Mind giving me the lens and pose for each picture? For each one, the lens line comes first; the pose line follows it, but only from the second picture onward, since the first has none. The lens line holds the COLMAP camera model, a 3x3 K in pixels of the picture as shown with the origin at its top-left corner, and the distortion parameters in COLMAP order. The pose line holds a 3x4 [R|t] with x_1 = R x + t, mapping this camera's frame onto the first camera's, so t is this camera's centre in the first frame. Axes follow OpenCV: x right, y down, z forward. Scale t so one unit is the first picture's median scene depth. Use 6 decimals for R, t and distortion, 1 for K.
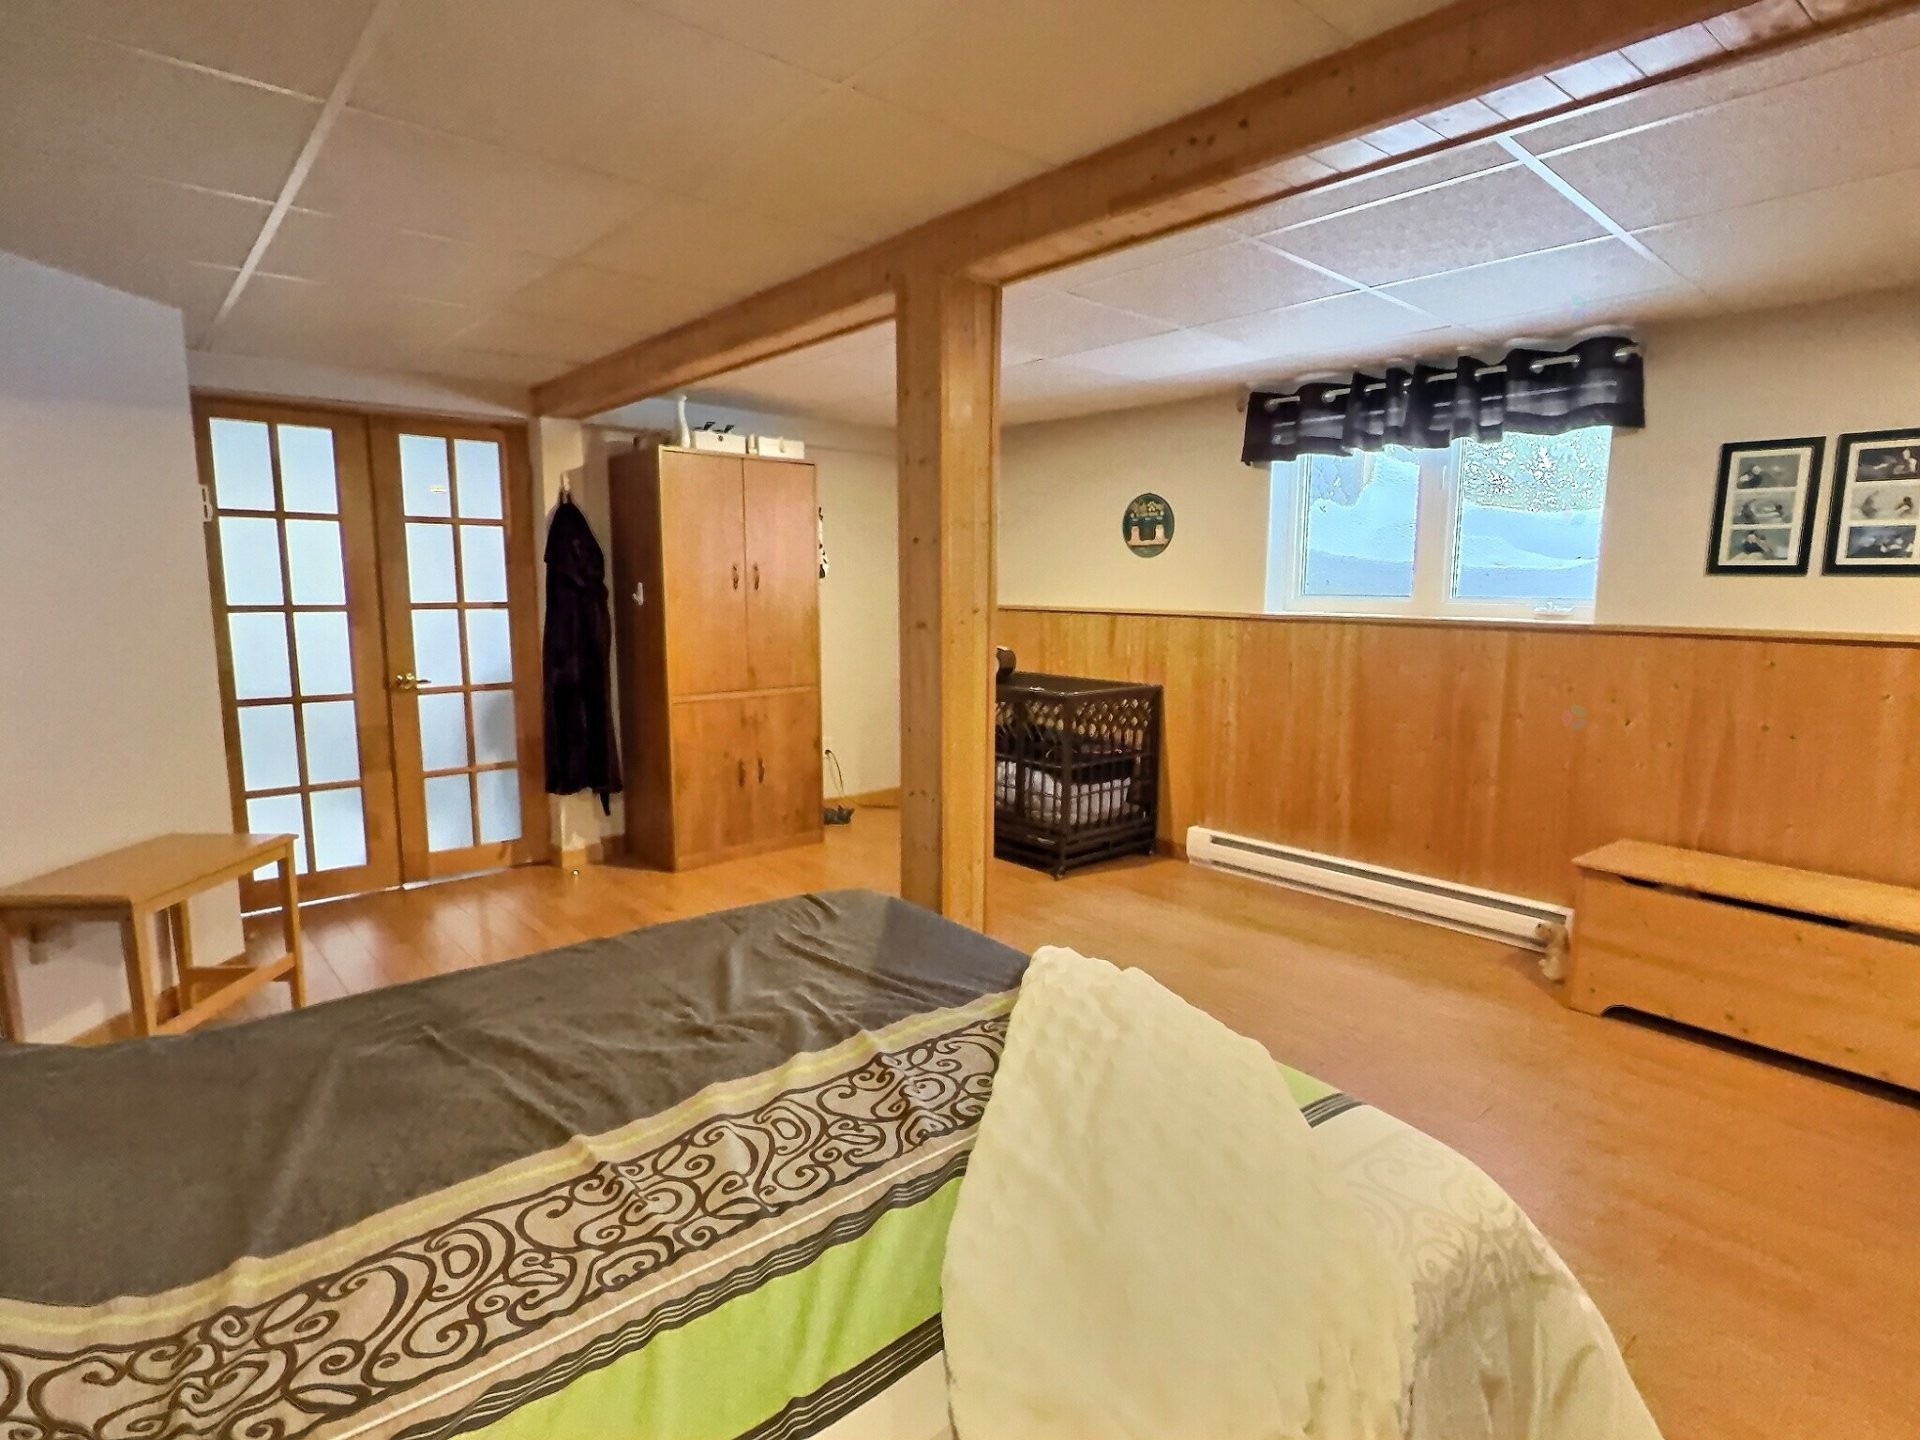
lens RADIAL K [[991.2, 0, 962.0], [0, 991.2, 711.7], [0, 0, 1]] dist [-0.002361, -0.000700]
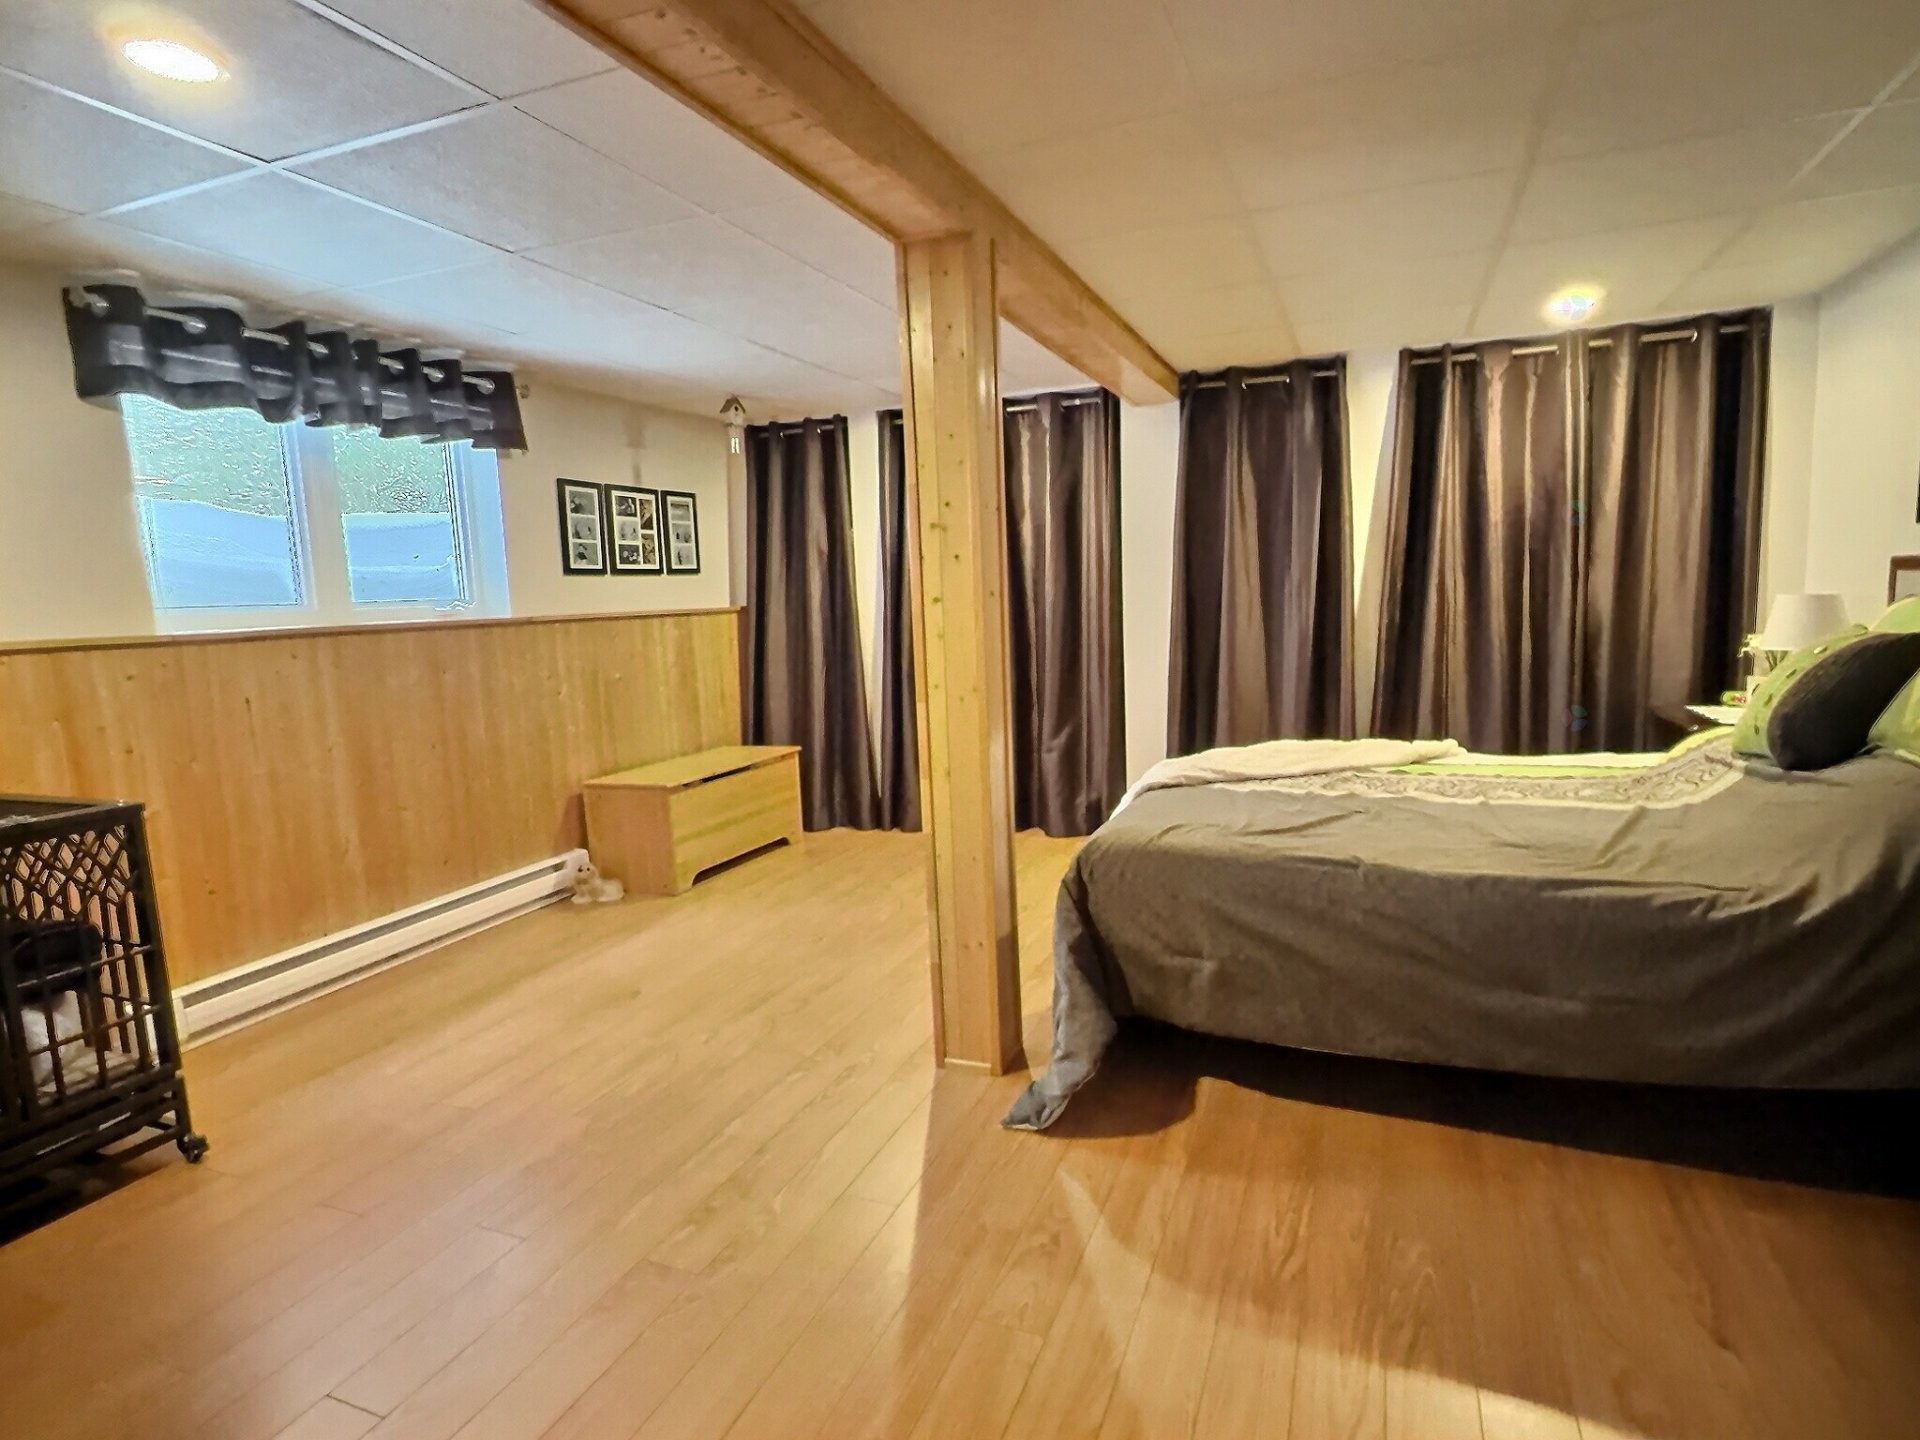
lens RADIAL K [[991.2, 0, 963.9], [0, 991.2, 722.3], [0, 0, 1]] dist [-0.002361, -0.000700]
pose [[-0.436479, -0.095423, 0.894640, -0.707719], [0.168700, 0.968044, 0.185558, -0.104361], [-0.883757, 0.231918, -0.406433, 1.124841]]
